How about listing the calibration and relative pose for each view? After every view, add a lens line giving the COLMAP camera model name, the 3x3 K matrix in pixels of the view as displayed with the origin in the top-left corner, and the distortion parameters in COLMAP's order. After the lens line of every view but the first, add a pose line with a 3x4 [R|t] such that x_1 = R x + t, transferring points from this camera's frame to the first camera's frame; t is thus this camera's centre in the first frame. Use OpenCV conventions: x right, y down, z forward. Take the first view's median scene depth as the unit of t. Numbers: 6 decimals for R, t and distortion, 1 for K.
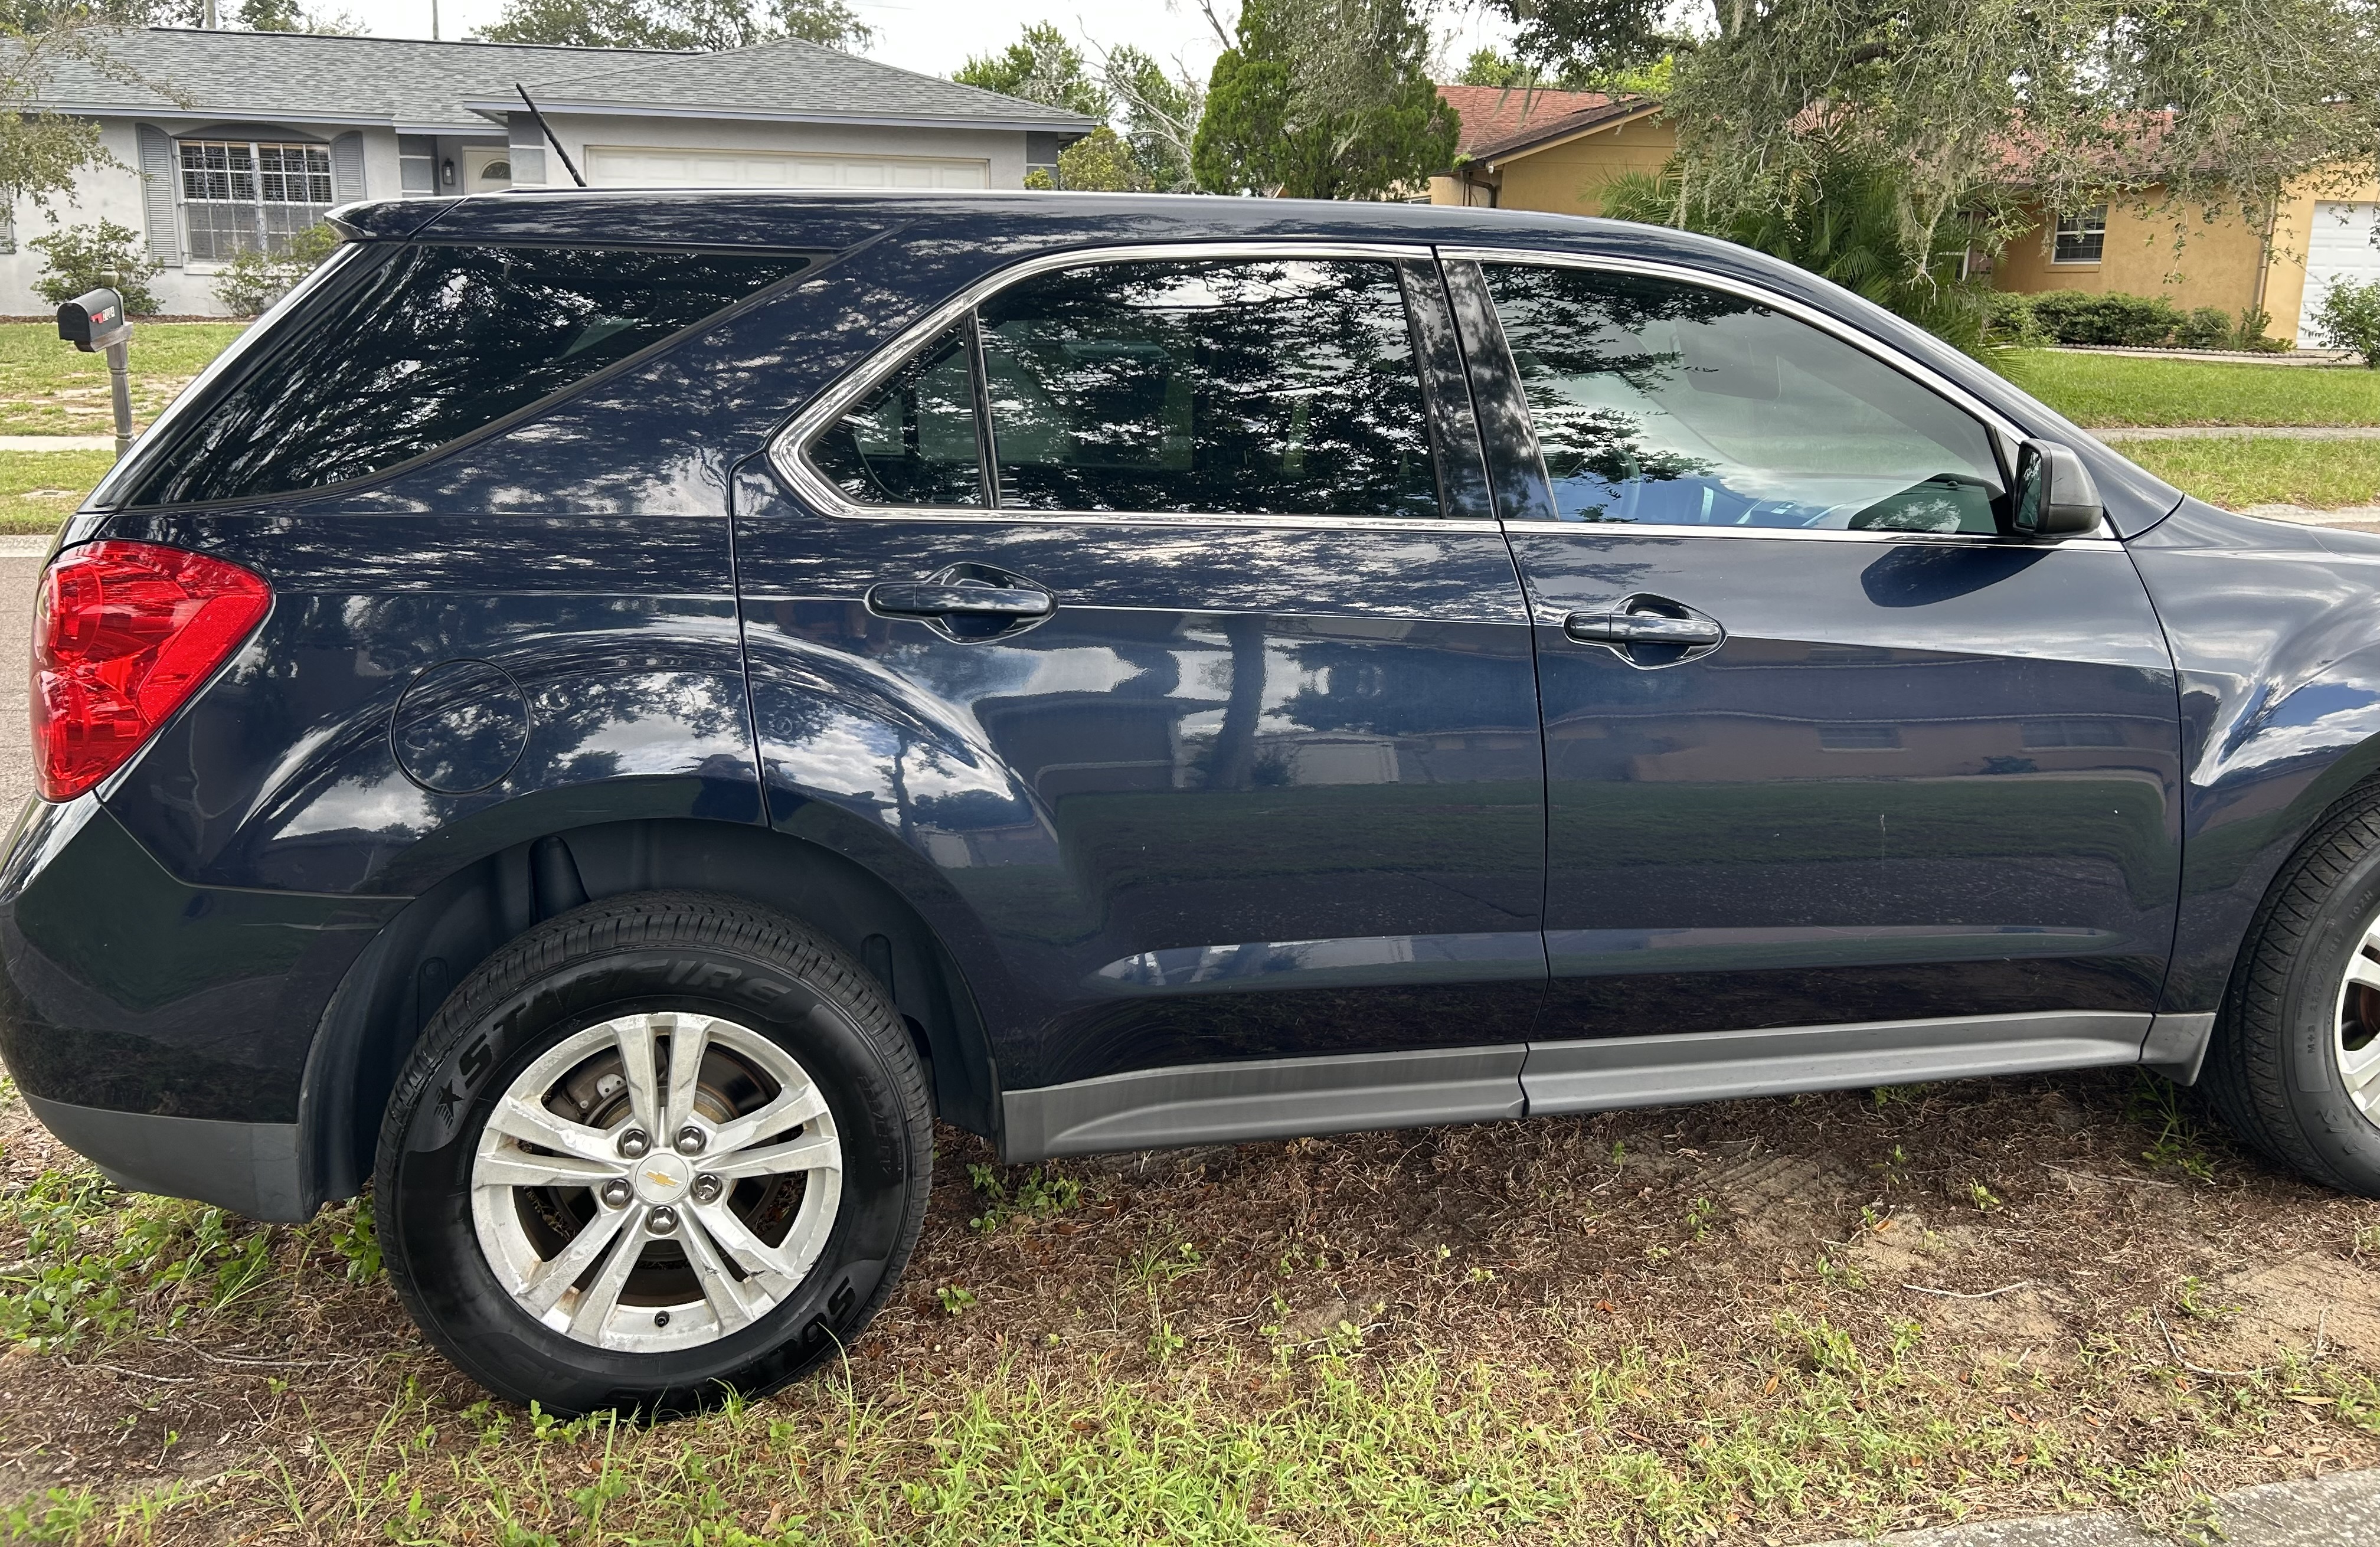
lens RADIAL K [[1774.3, 0, 1226.5], [0, 1774.3, 692.6], [0, 0, 1]] dist [0.015792, 0.010097]
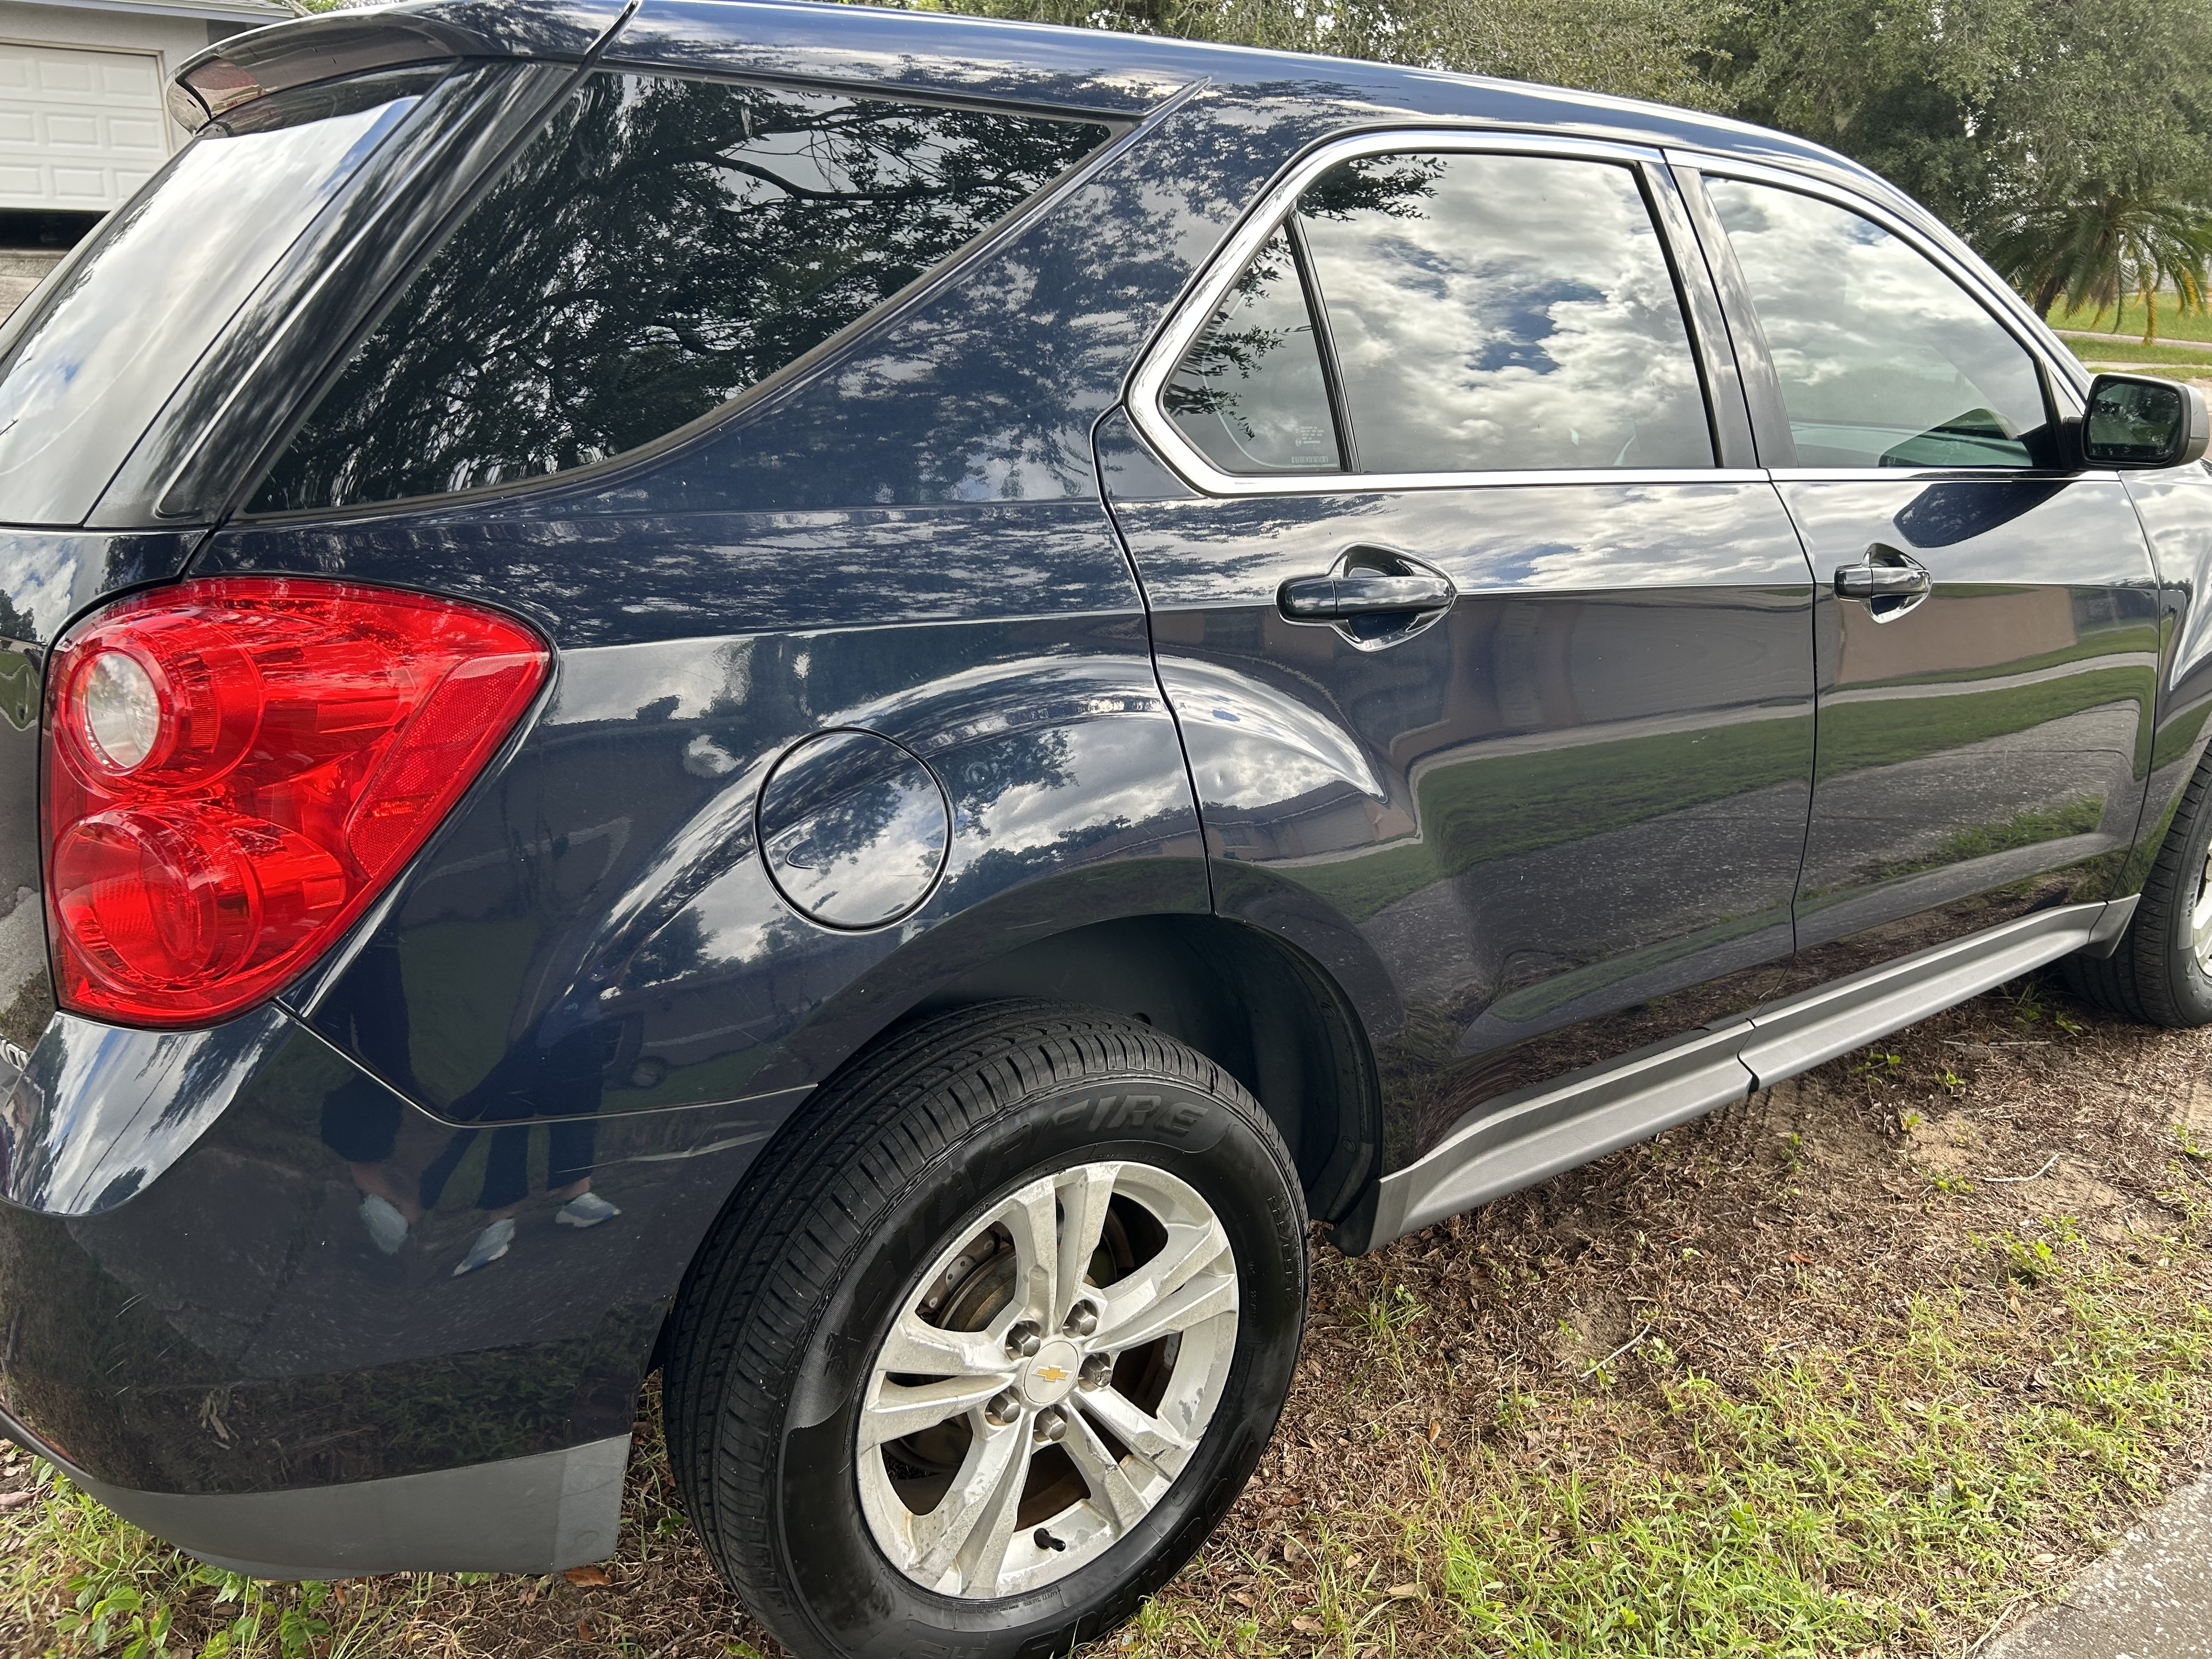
lens RADIAL K [[1643.6, 0, 1104.3], [0, 1643.6, 836.0], [0, 0, 1]] dist [0.061354, -0.047937]
pose [[0.915132, -0.114363, 0.386593, -0.542306], [0.064172, 0.988017, 0.140371, -0.057107], [-0.398013, -0.103650, 0.911505, 0.354048]]
